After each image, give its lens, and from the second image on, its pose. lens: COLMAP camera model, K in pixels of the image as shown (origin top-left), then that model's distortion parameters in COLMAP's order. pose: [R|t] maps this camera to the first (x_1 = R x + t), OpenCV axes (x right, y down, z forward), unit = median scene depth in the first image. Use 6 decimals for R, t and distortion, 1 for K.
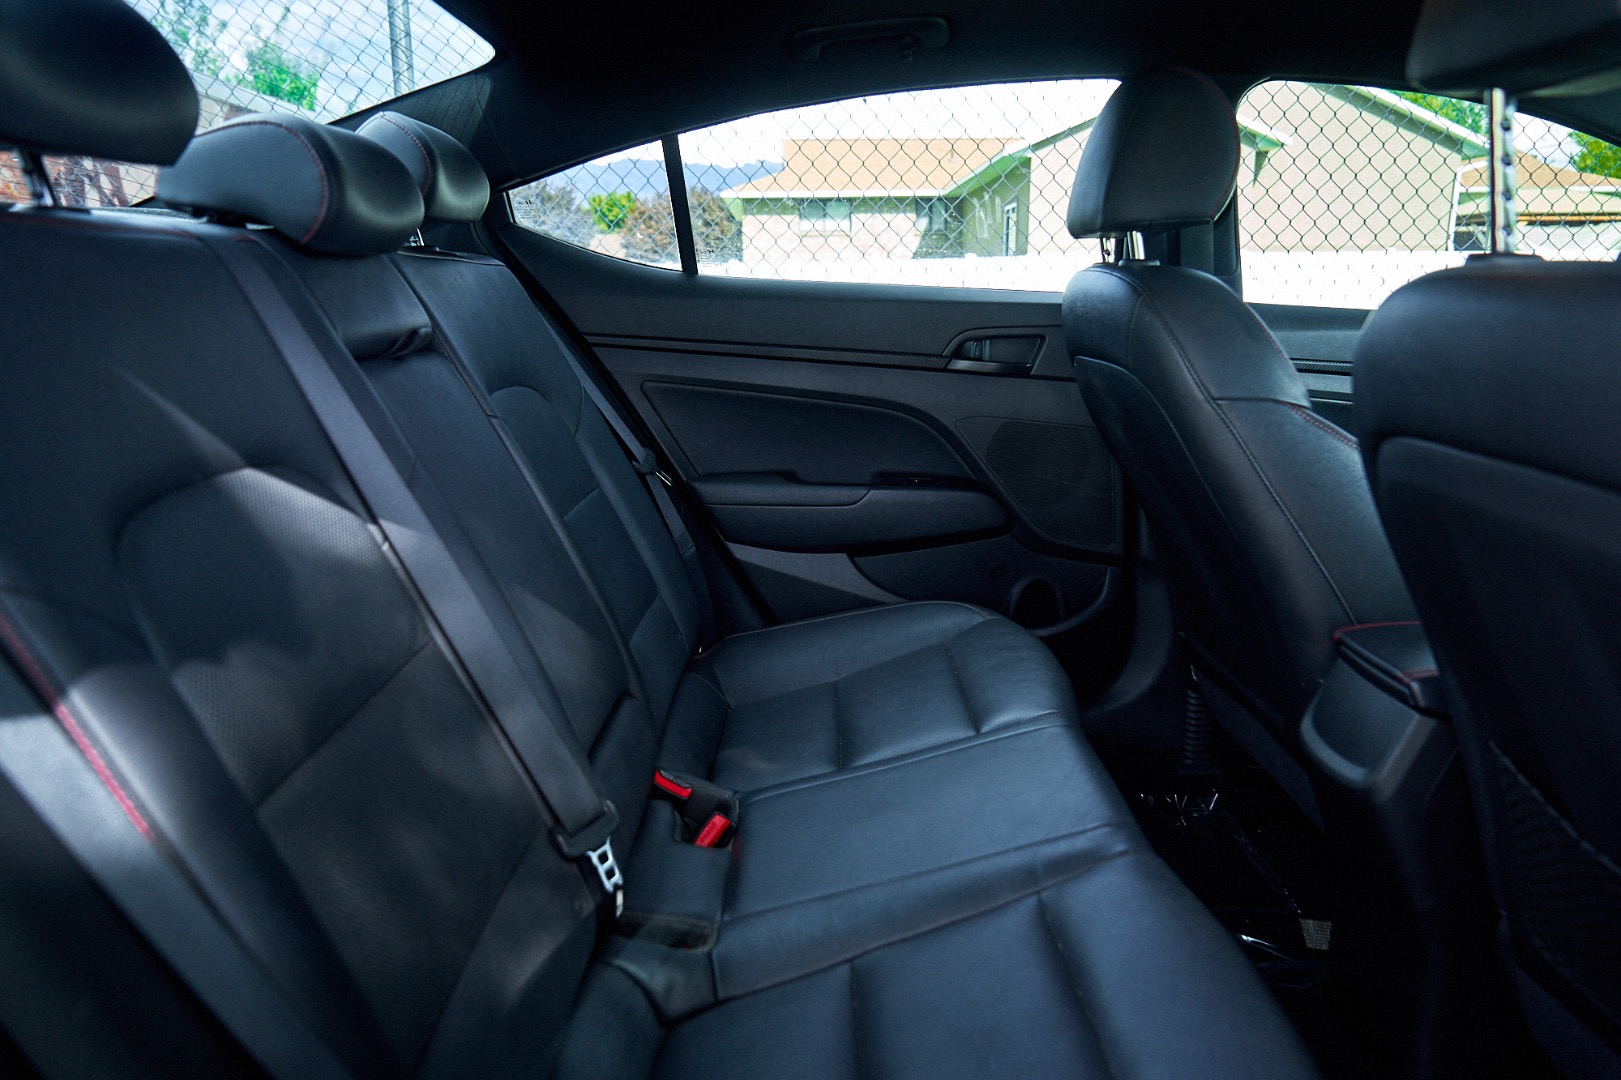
lens RADIAL K [[1135.2, 0, 810.5], [0, 1135.2, 540.0], [0, 0, 1]] dist [0.013510, -0.002998]
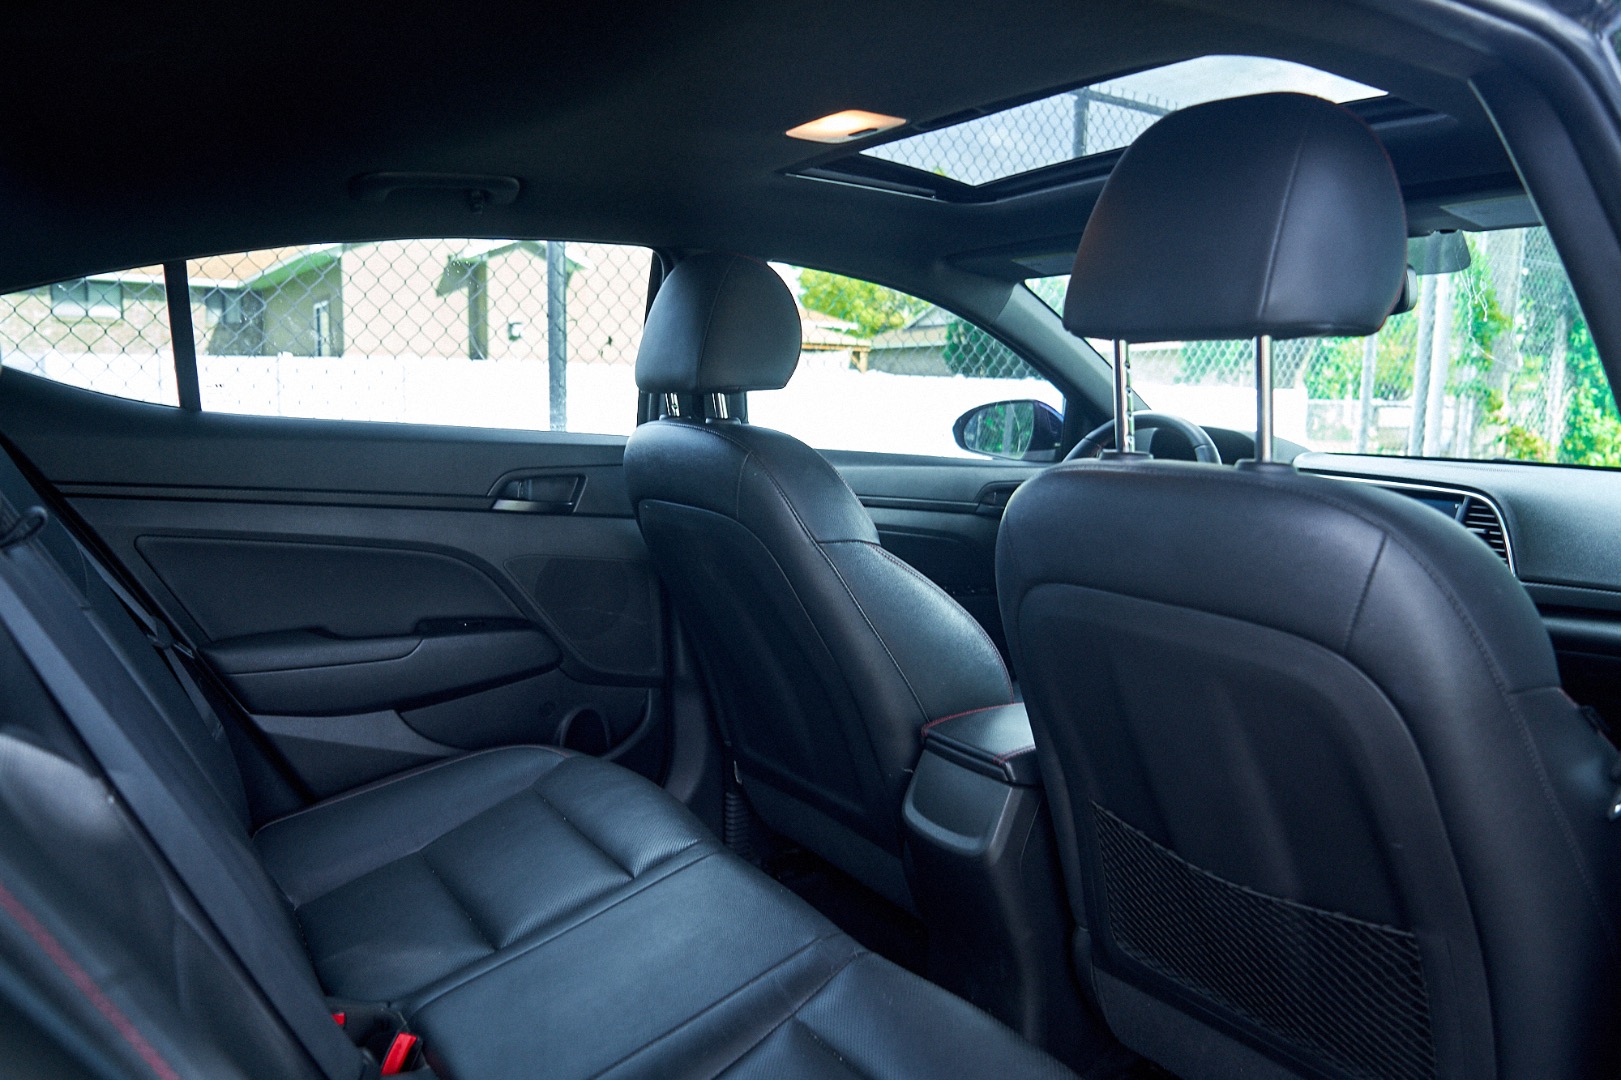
lens RADIAL K [[1135.2, 0, 810.5], [0, 1135.2, 540.0], [0, 0, 1]] dist [0.013510, -0.002998]
pose [[0.828012, -0.048311, 0.558626, -0.205155], [0.095310, 0.993909, -0.055316, -0.043205], [-0.552551, 0.099045, 0.827573, 0.029981]]
